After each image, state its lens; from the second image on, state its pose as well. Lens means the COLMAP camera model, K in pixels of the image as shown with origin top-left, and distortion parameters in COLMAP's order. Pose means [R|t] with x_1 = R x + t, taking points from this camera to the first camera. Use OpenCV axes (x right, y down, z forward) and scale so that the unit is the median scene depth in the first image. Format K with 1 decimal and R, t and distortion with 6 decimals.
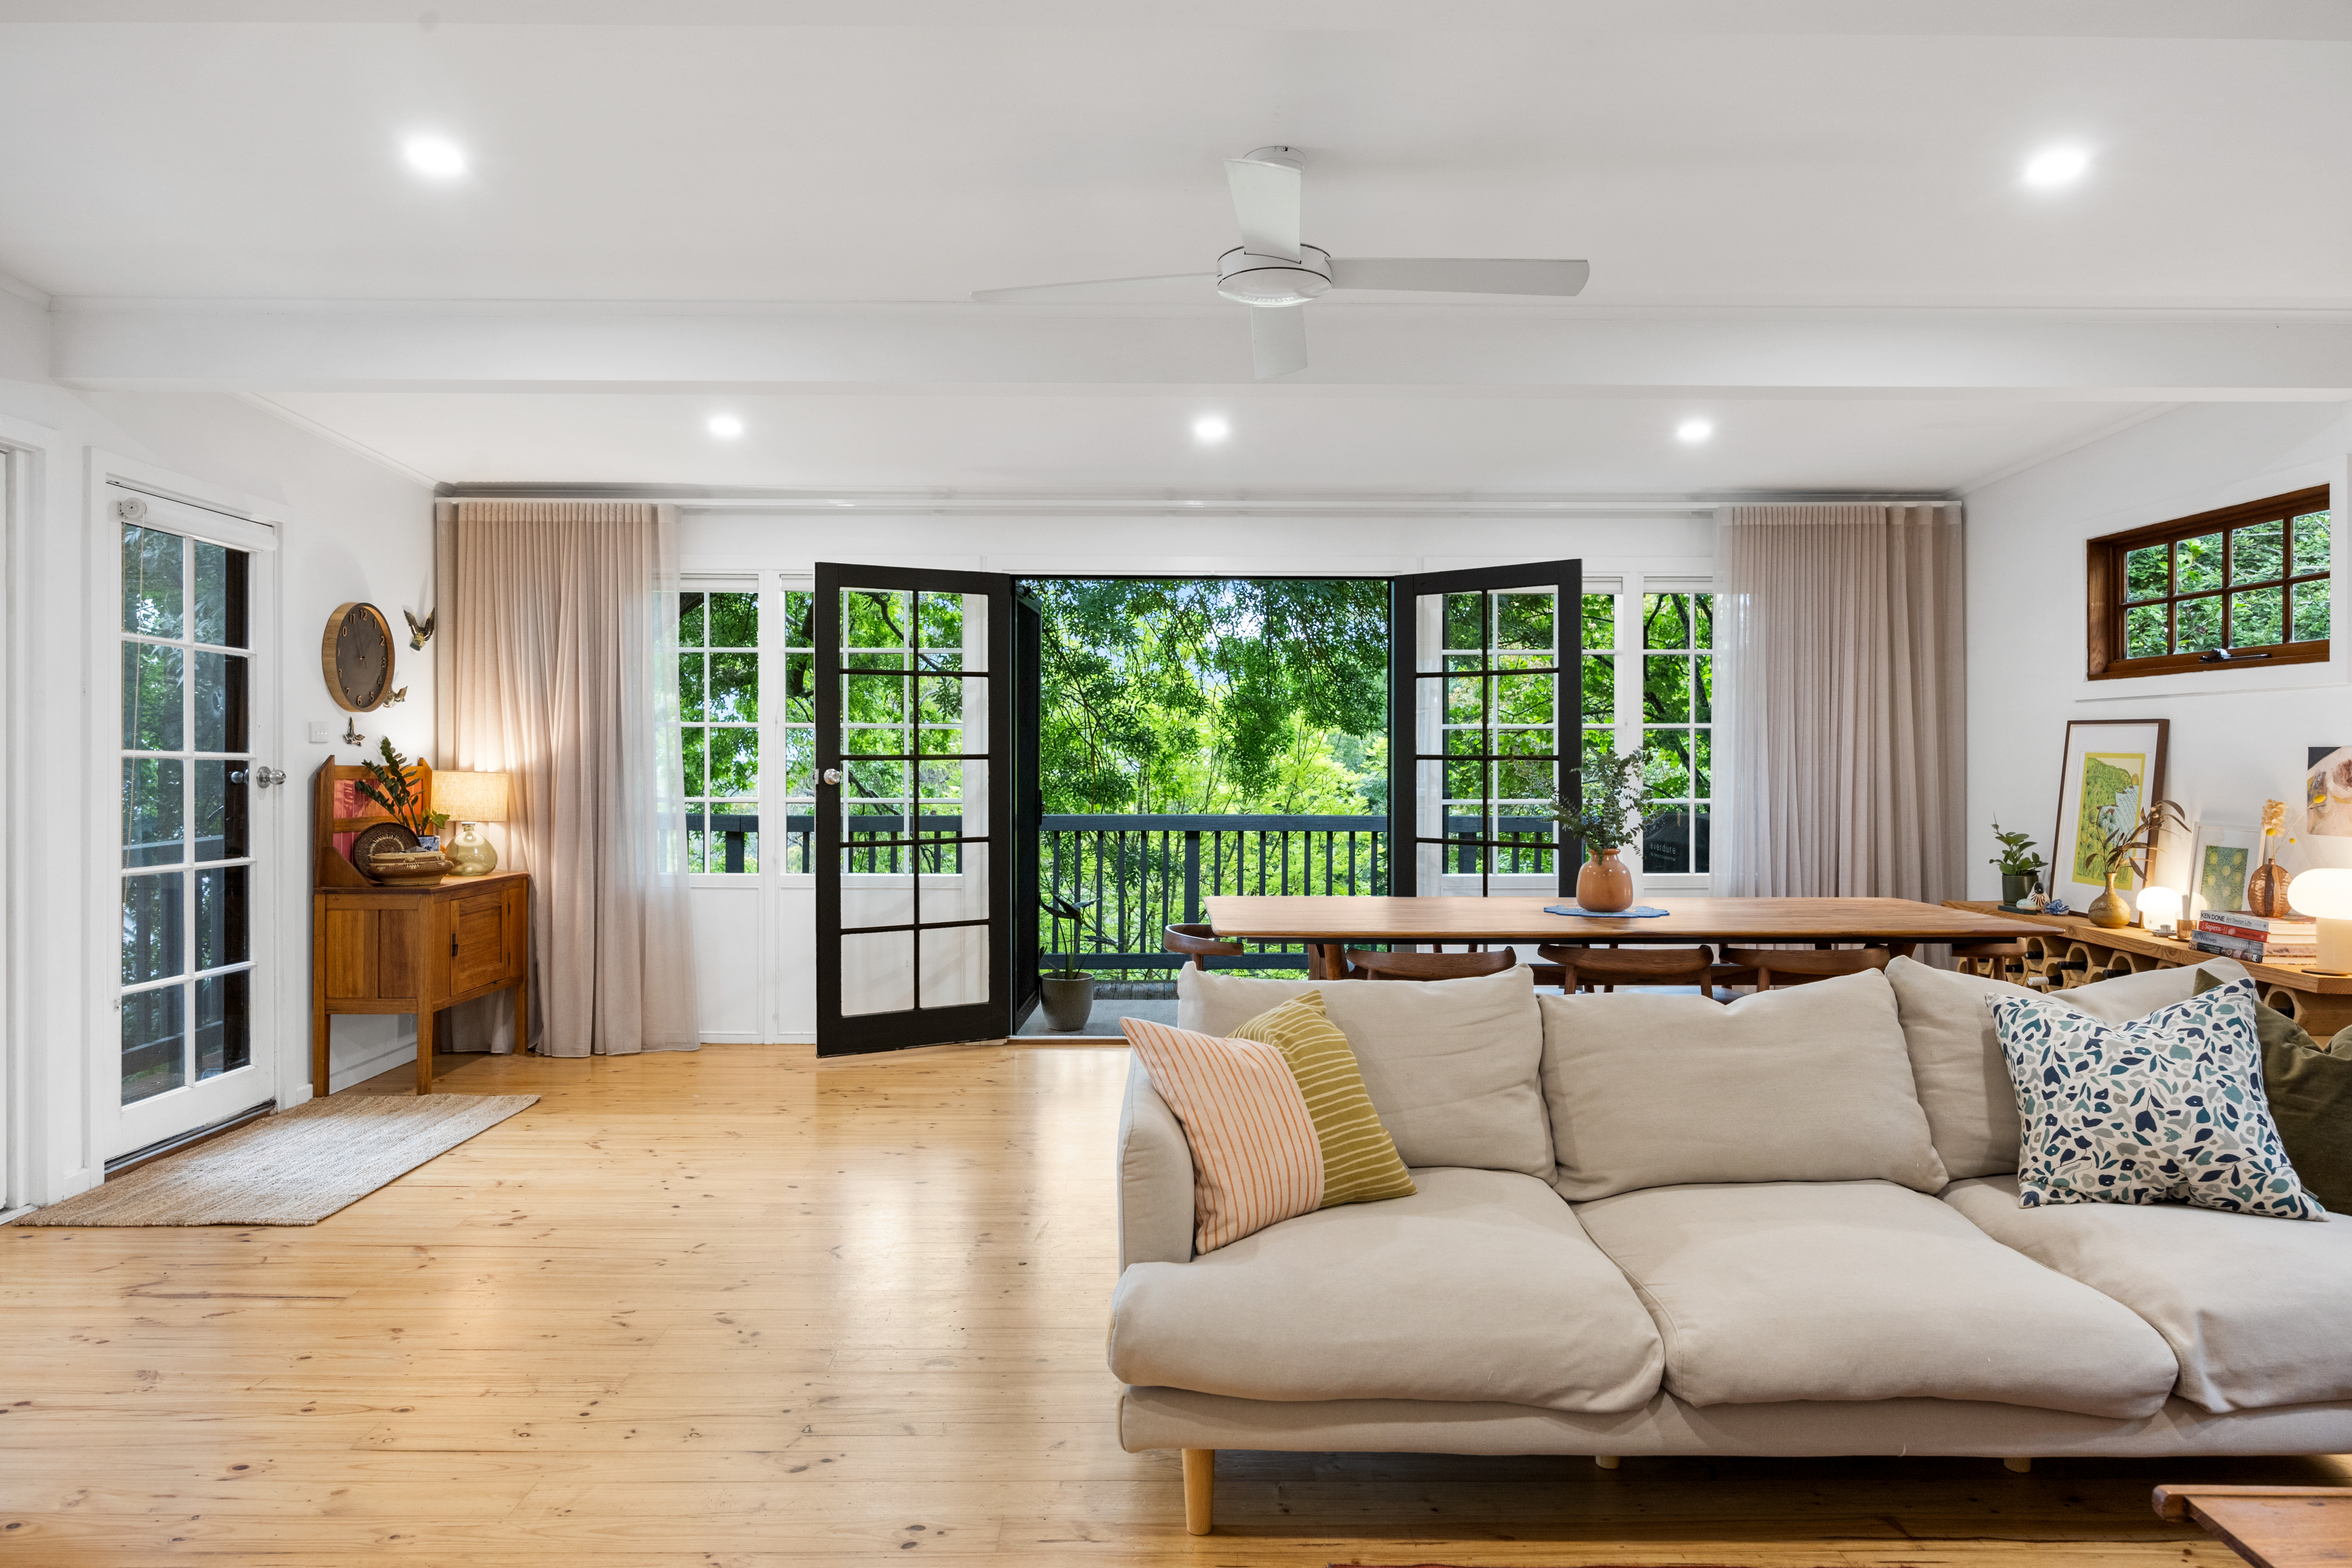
lens RADIAL K [[1473.1, 0, 1176.2], [0, 1473.1, 759.1], [0, 0, 1]] dist [-0.003083, -0.002277]
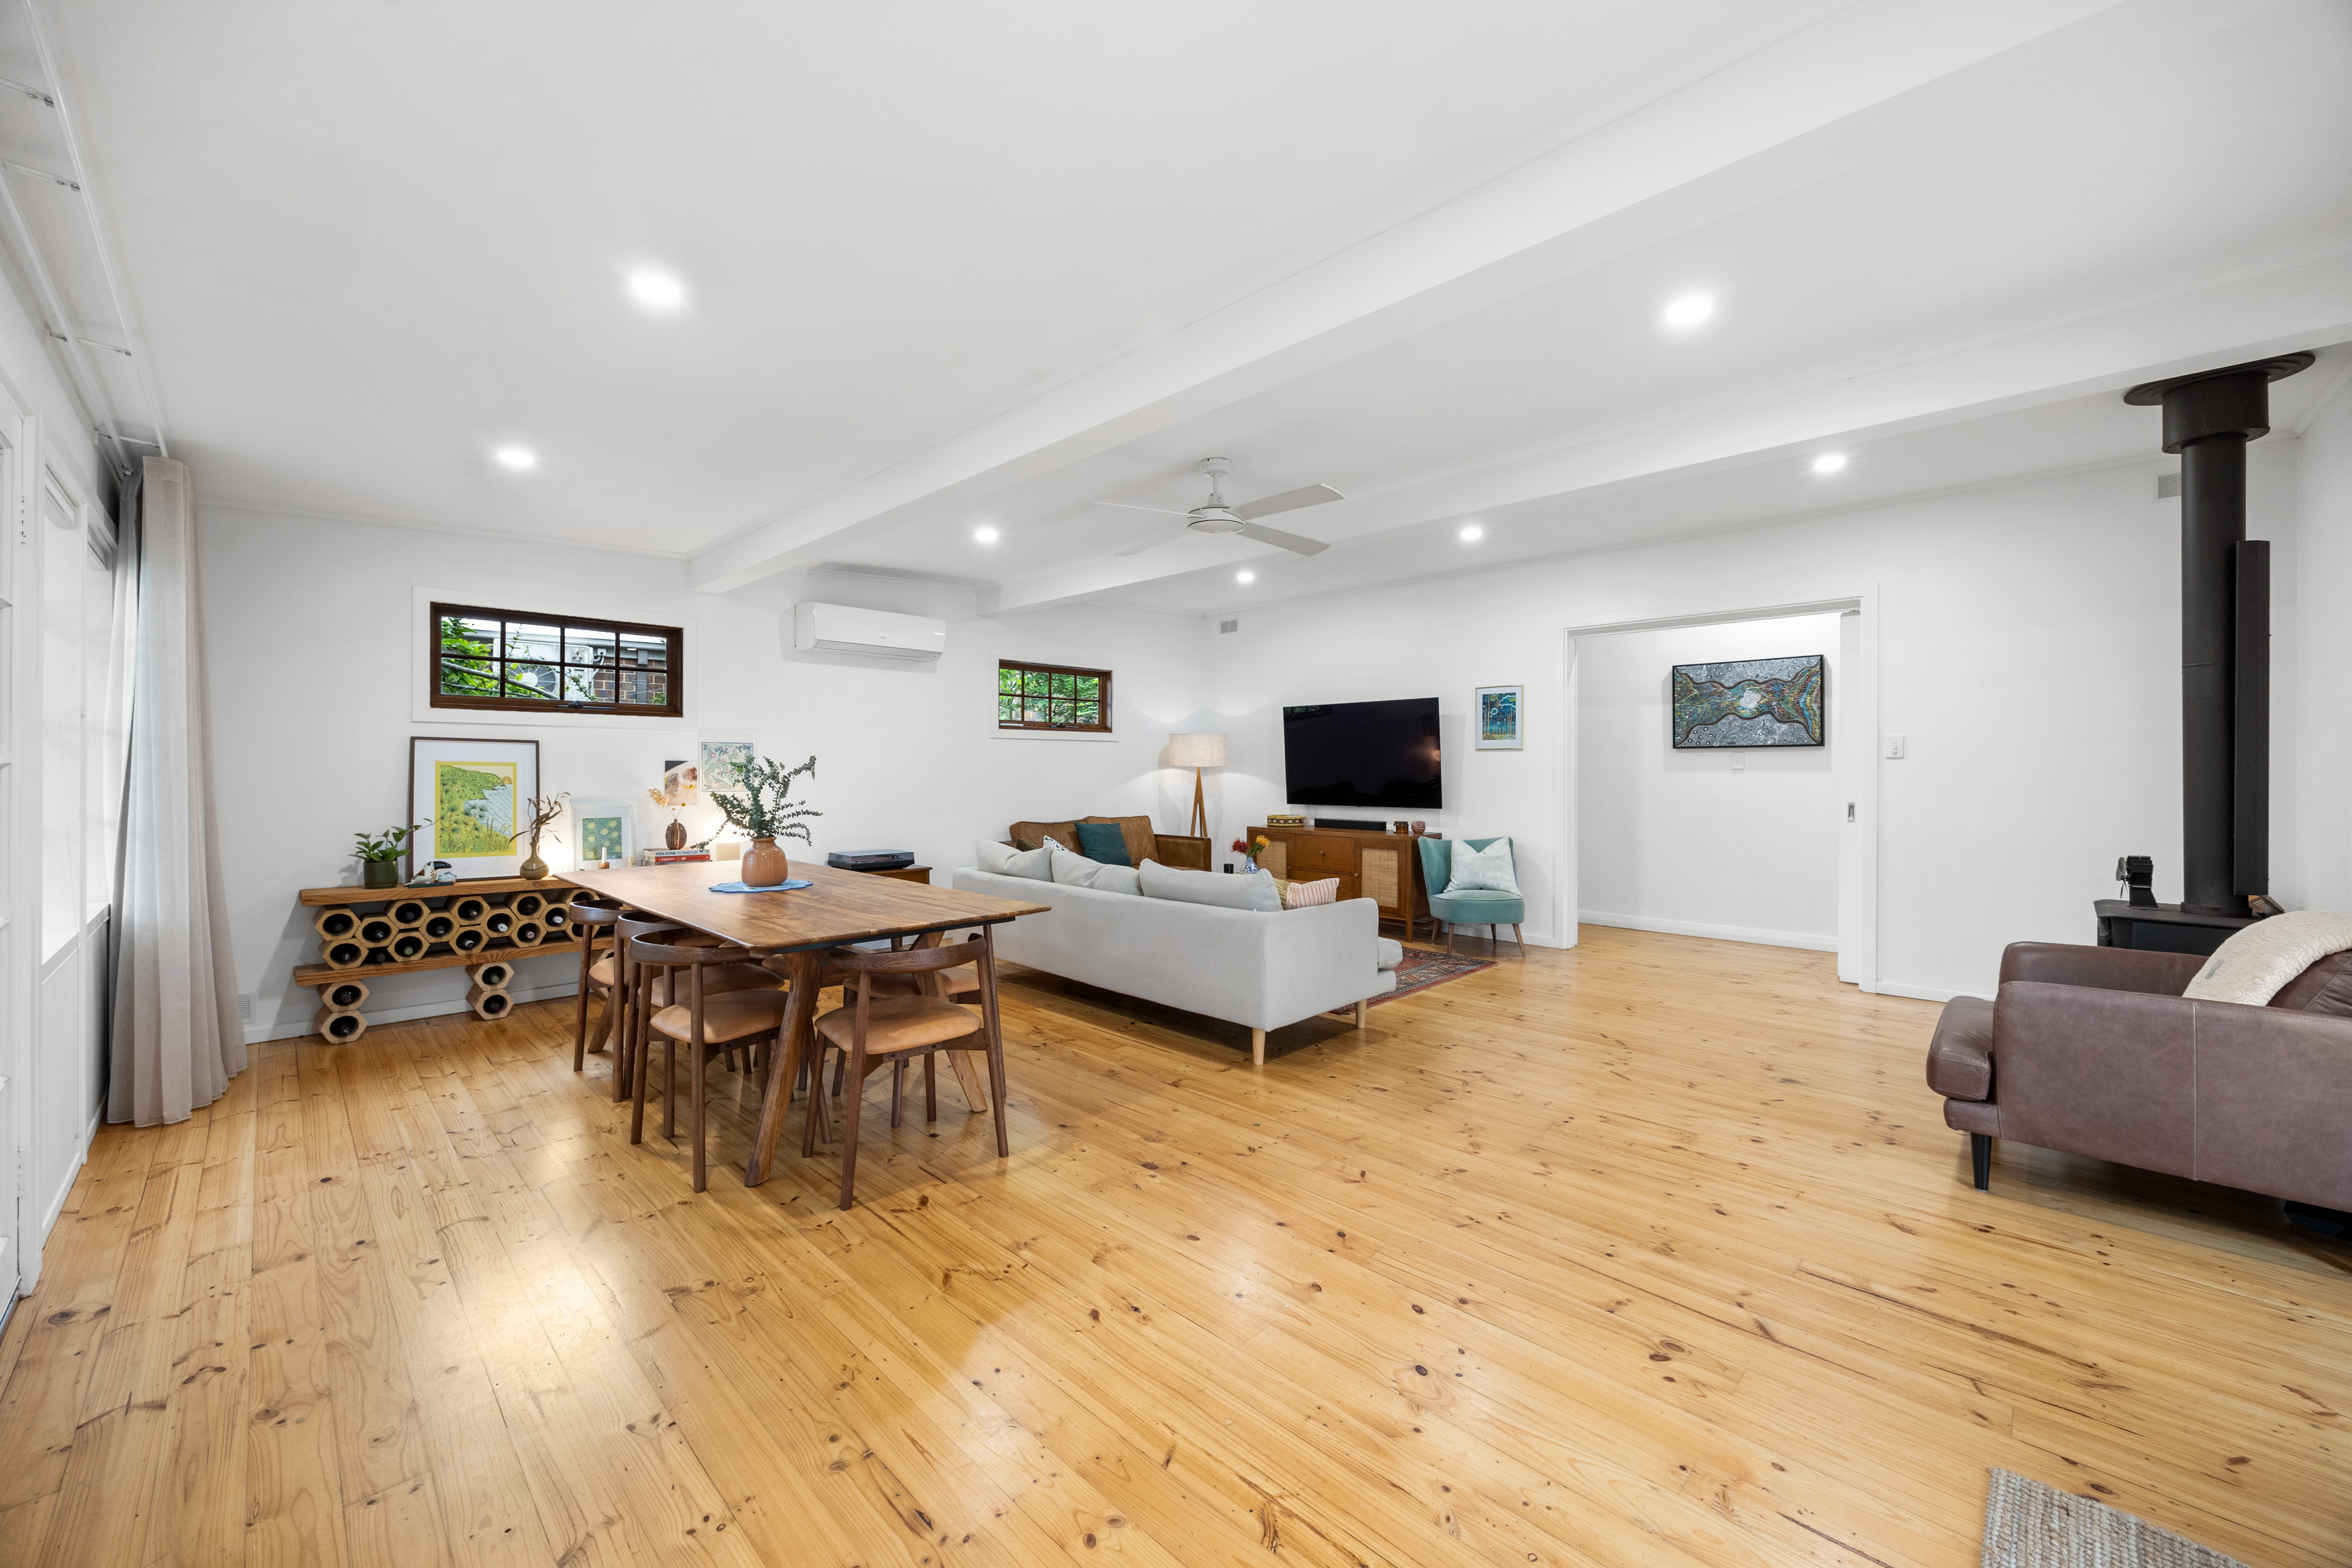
lens RADIAL K [[893.0, 0, 1176.6], [0, 893.0, 775.3], [0, 0, 1]] dist [-0.001723, 0.000128]
pose [[-0.699875, -0.005937, 0.714240, -0.437579], [-0.001627, 0.999976, 0.006717, 0.001616], [-0.714263, 0.003539, -0.699868, 1.096751]]
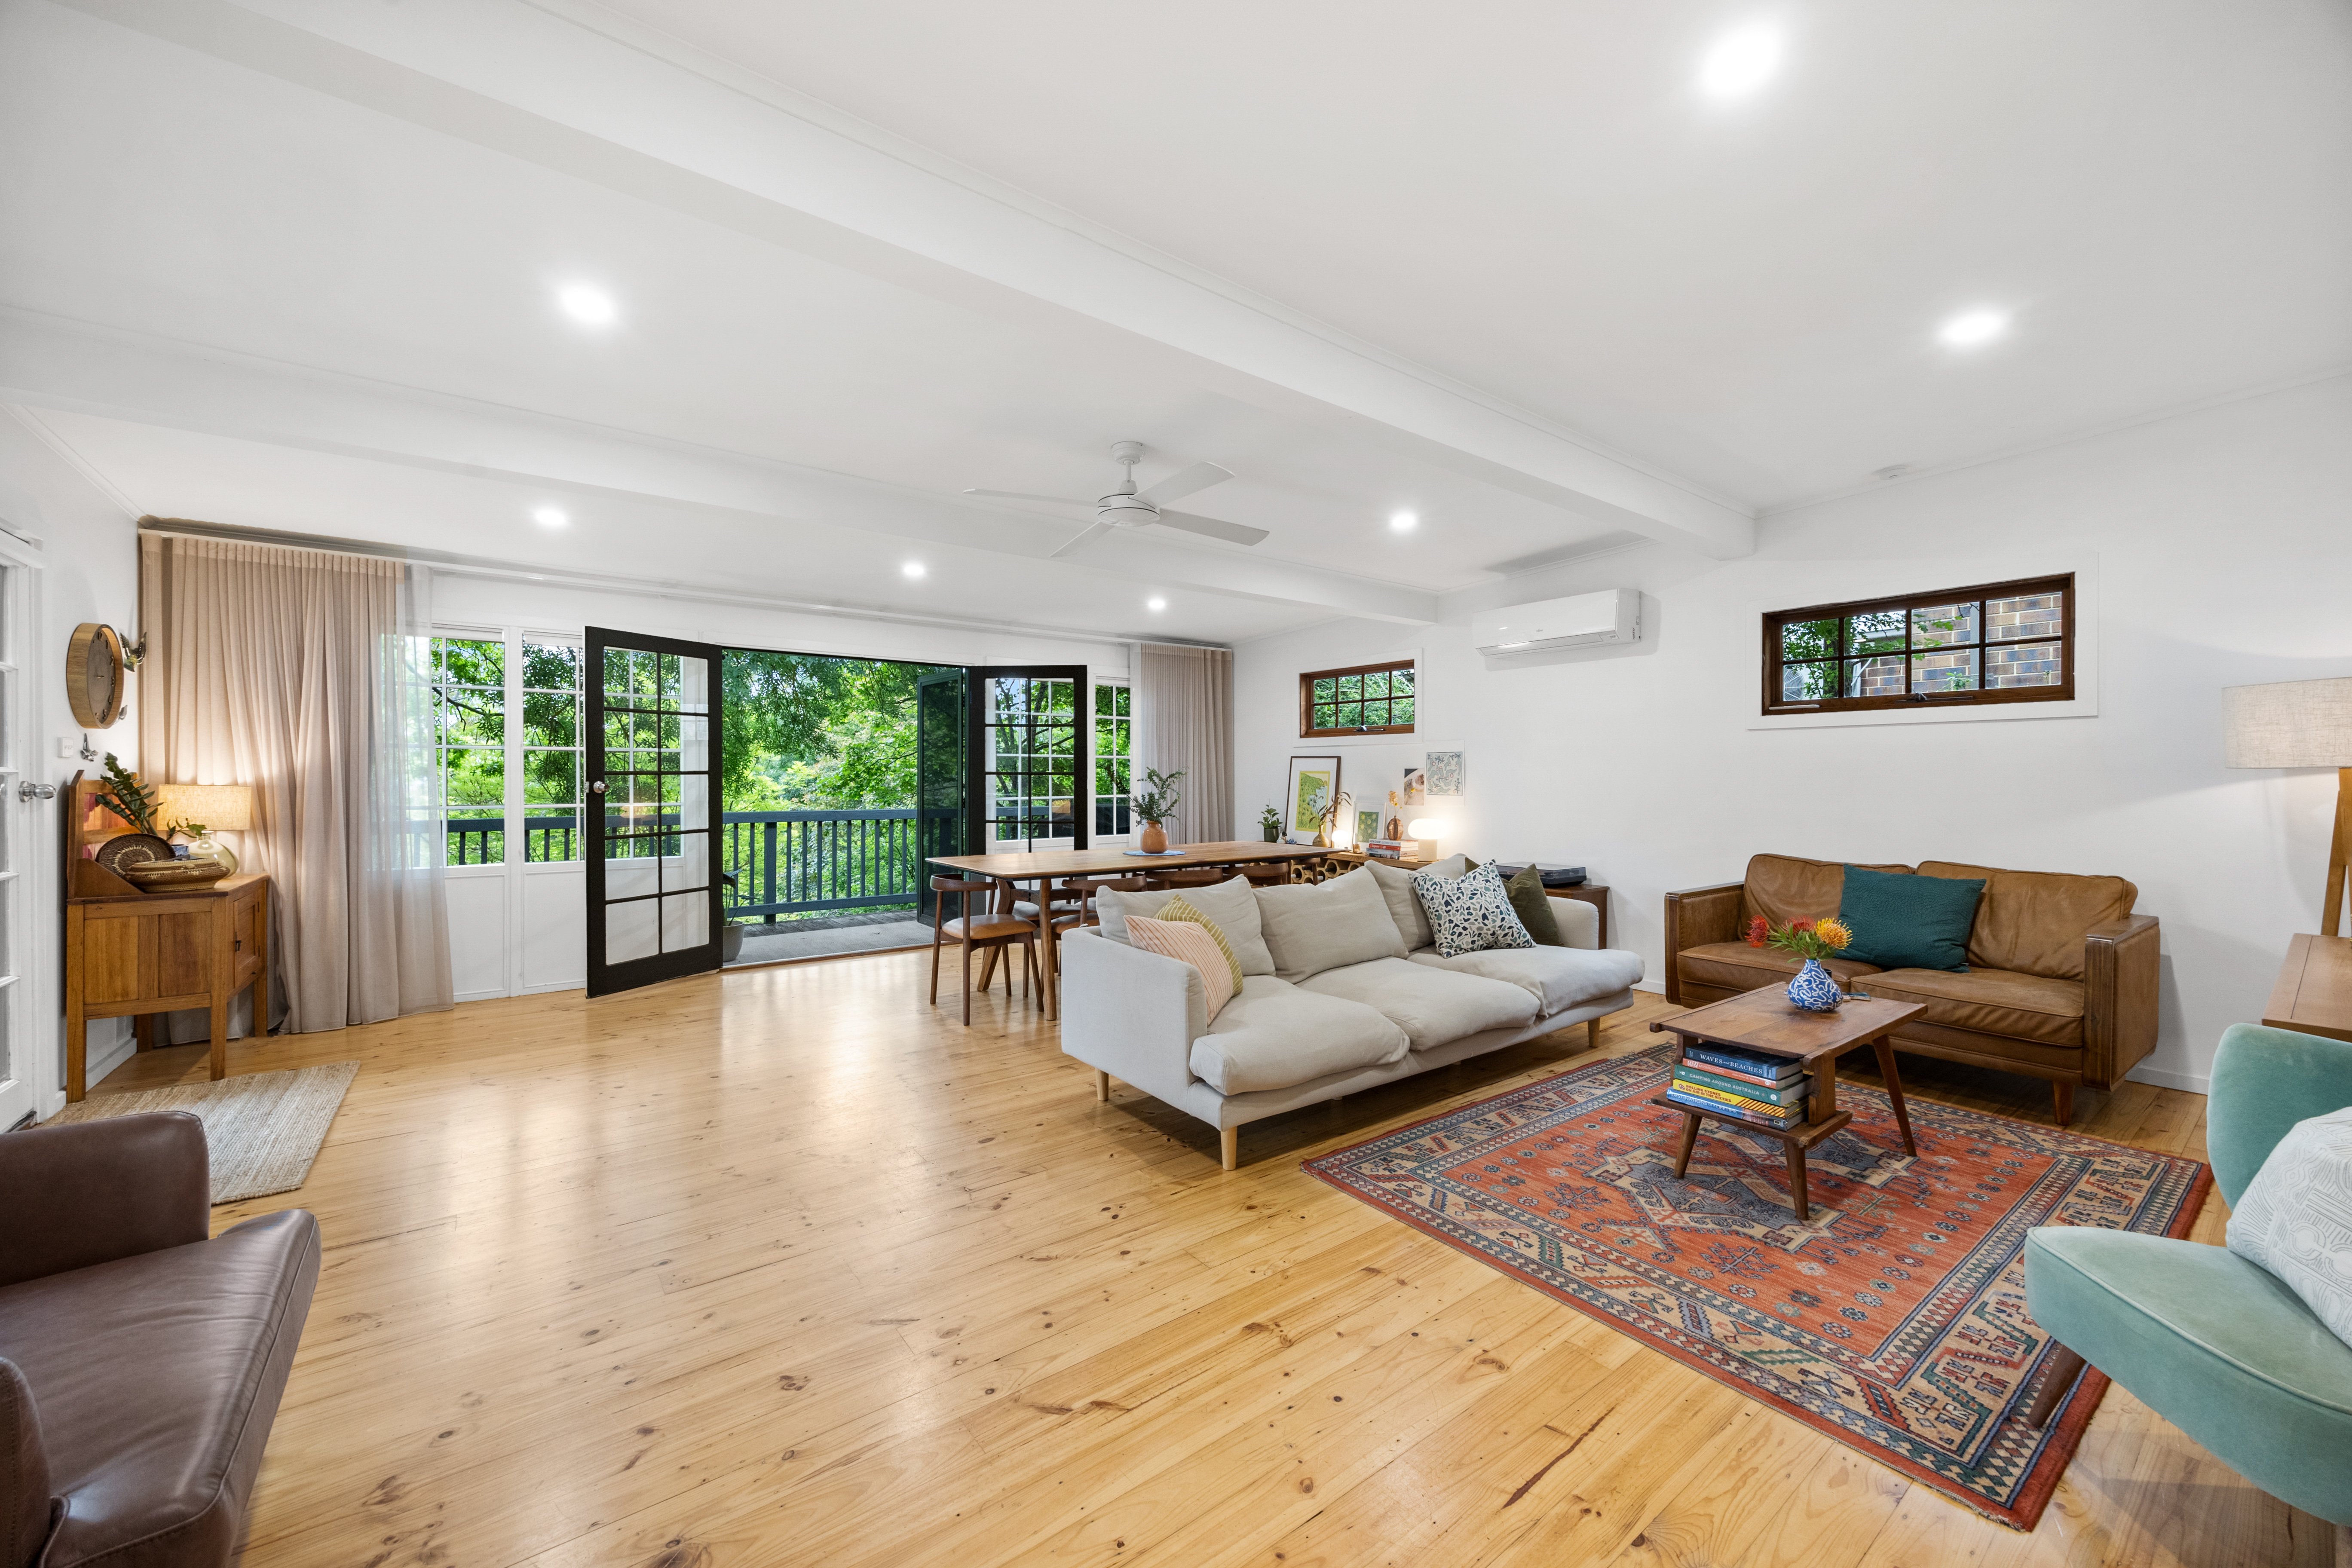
lens RADIAL K [[893.0, 0, 1176.6], [0, 893.0, 775.3], [0, 0, 1]] dist [-0.001723, 0.000128]
pose [[0.804889, -0.000879, 0.593424, -0.322100], [0.000668, 1.000000, 0.000576, 0.001157], [-0.593425, -0.000067, 0.804890, 0.039263]]
